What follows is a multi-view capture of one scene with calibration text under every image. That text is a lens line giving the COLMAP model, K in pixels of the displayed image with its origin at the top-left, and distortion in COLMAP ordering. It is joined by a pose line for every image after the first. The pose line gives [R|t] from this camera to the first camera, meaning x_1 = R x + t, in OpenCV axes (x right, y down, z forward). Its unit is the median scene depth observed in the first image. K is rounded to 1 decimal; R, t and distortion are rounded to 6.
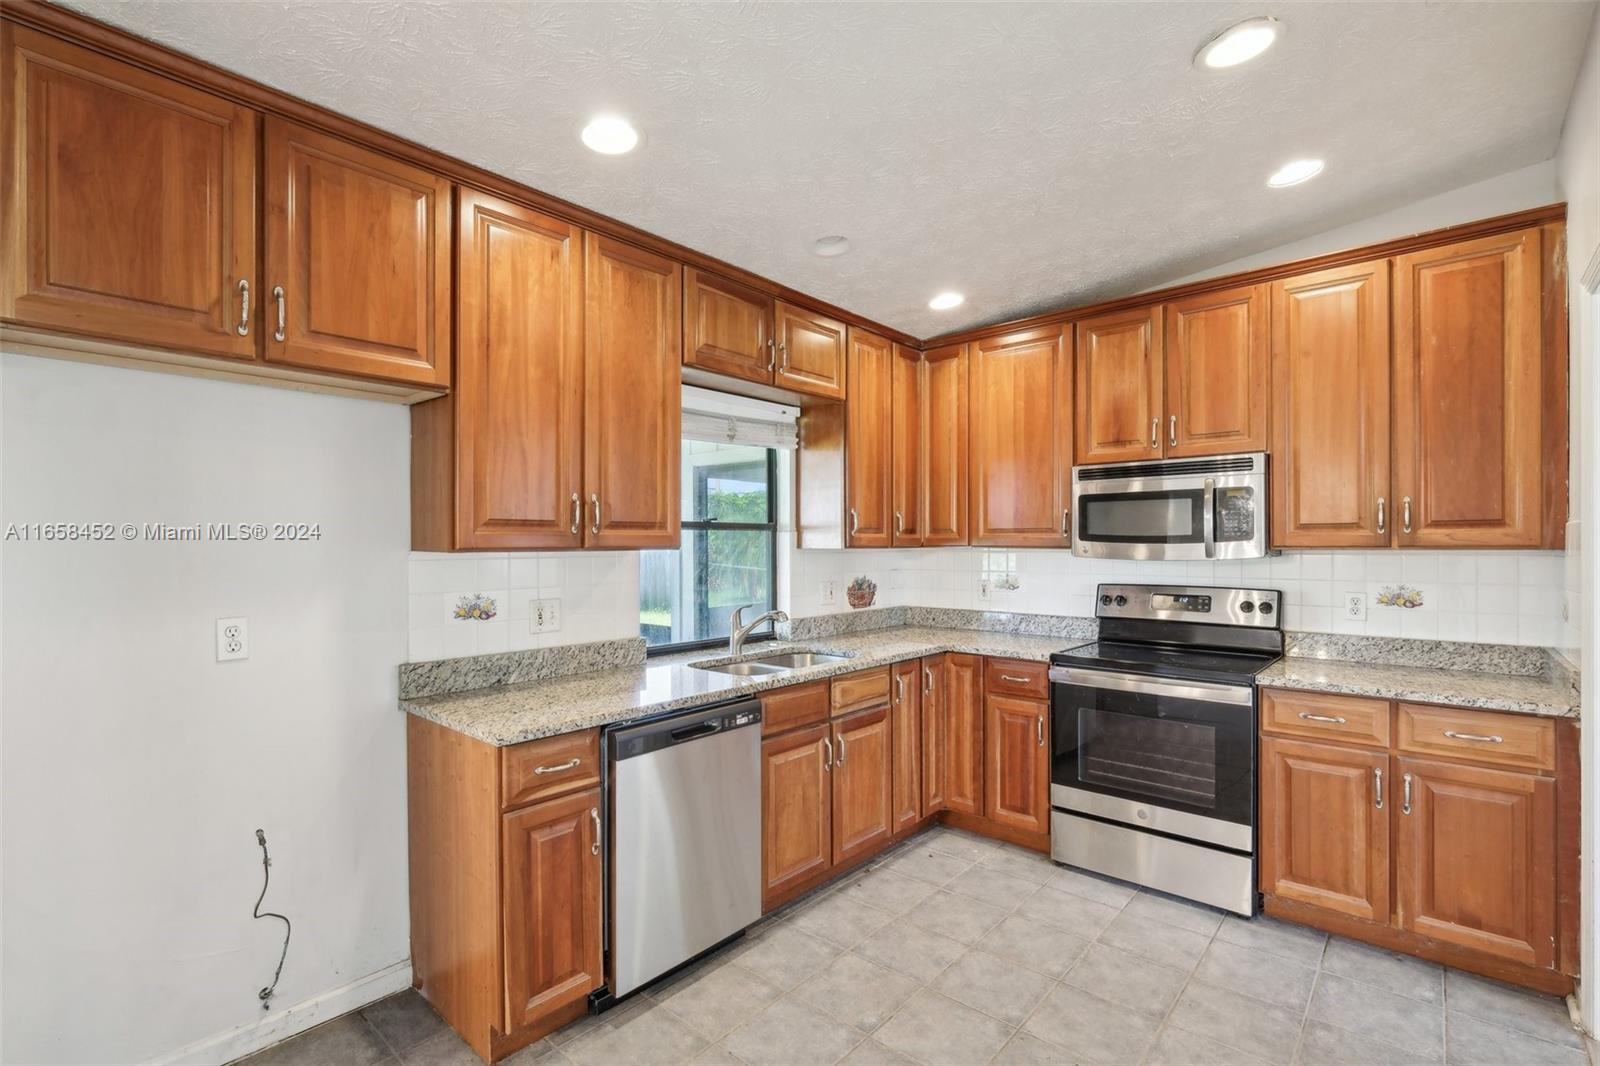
lens RADIAL K [[731.3, 0, 793.7], [0, 731.3, 544.7], [0, 0, 1]] dist [-0.001488, -0.000917]
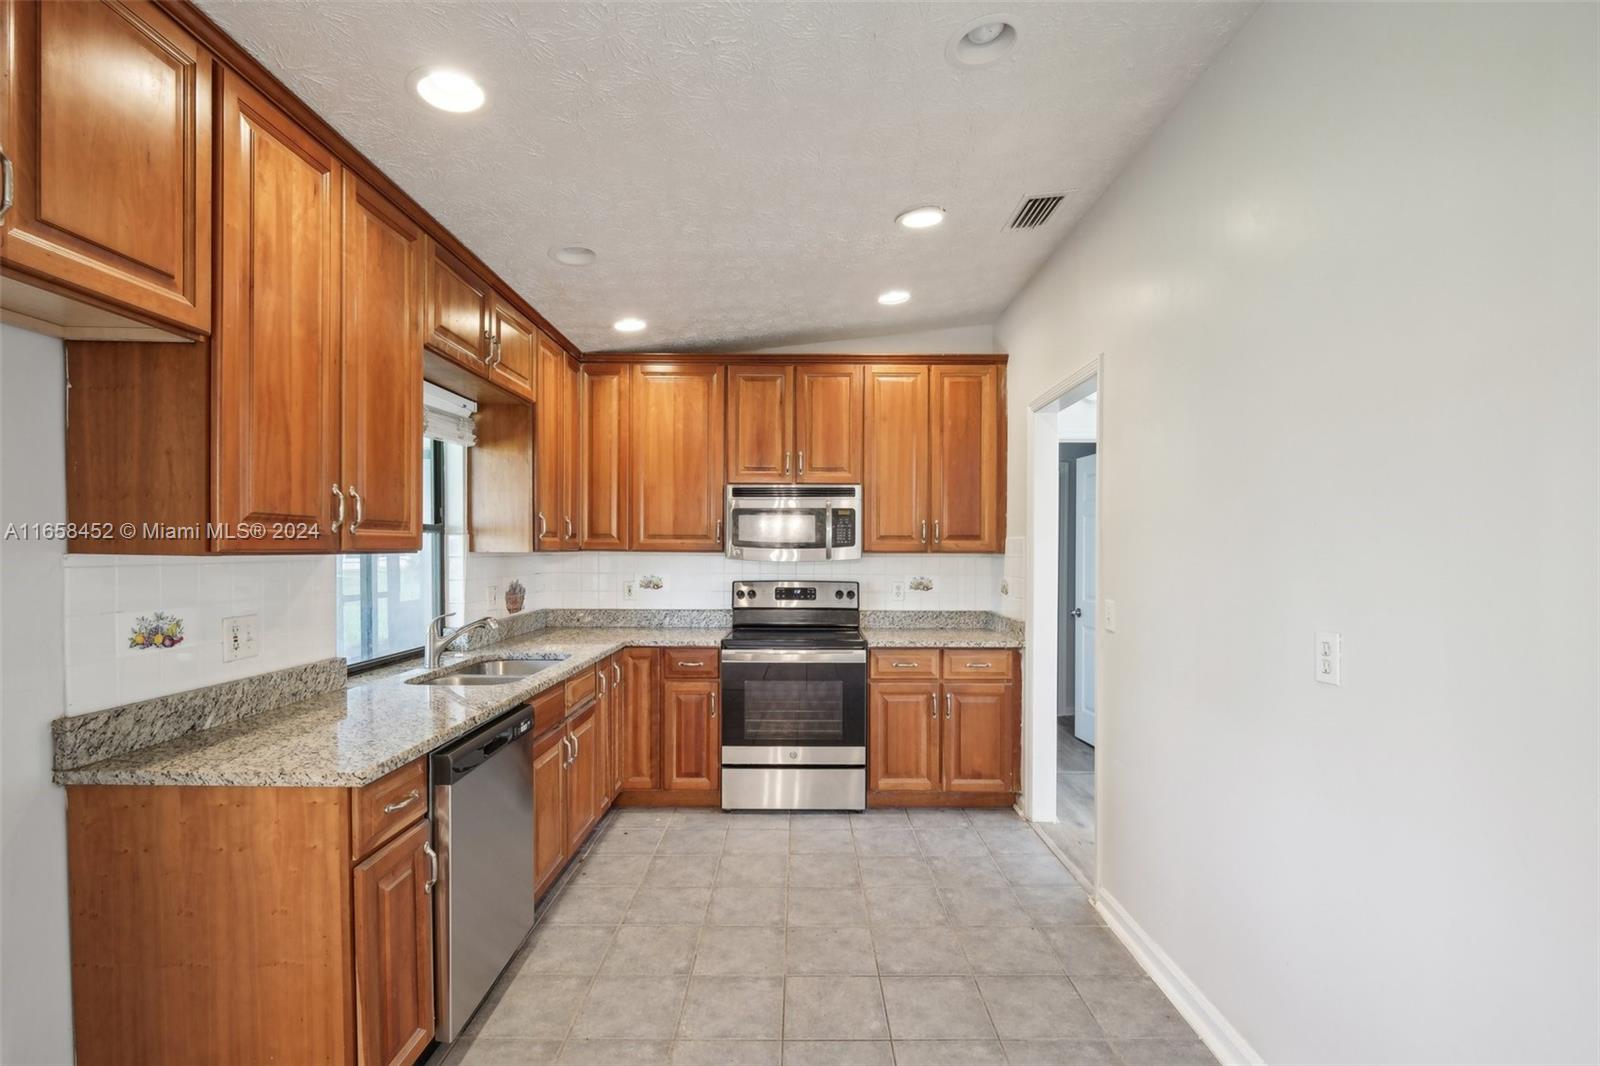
lens RADIAL K [[713.8, 0, 799.1], [0, 713.8, 560.1], [0, 0, 1]] dist [-0.002095, -0.000564]
pose [[0.750983, -0.005218, 0.660301, -0.424235], [-0.004477, 0.999906, 0.012994, 0.002762], [-0.660306, -0.012714, 0.750889, 0.043499]]
